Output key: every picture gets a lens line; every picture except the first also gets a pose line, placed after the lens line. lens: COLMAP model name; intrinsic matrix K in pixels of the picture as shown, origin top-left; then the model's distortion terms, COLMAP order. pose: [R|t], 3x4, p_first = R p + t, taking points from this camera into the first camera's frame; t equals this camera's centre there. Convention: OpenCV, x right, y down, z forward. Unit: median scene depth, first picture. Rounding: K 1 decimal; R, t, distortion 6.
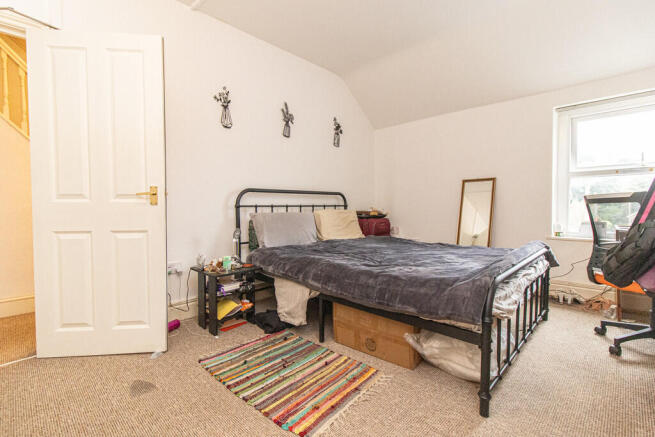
lens RADIAL K [[301.2, 0, 326.2], [0, 301.2, 220.4], [0, 0, 1]] dist [-0.004247, -0.000128]
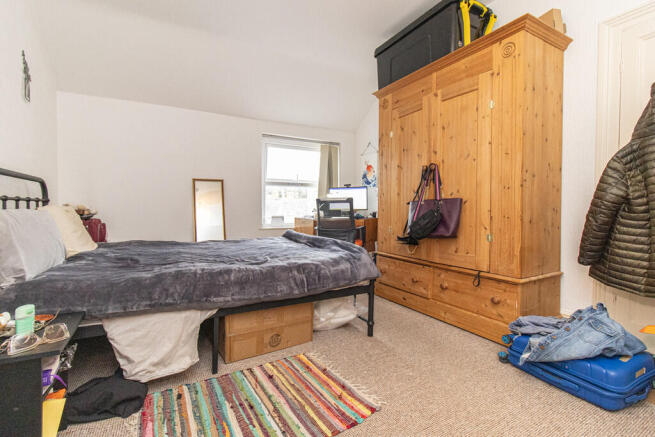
lens RADIAL K [[301.2, 0, 325.7], [0, 301.2, 215.4], [0, 0, 1]] dist [-0.004247, -0.000128]
pose [[0.285786, -0.016173, 0.958157, -0.761590], [0.033033, 0.999430, 0.007017, -0.002459], [-0.957724, 0.029646, 0.286157, 0.548751]]
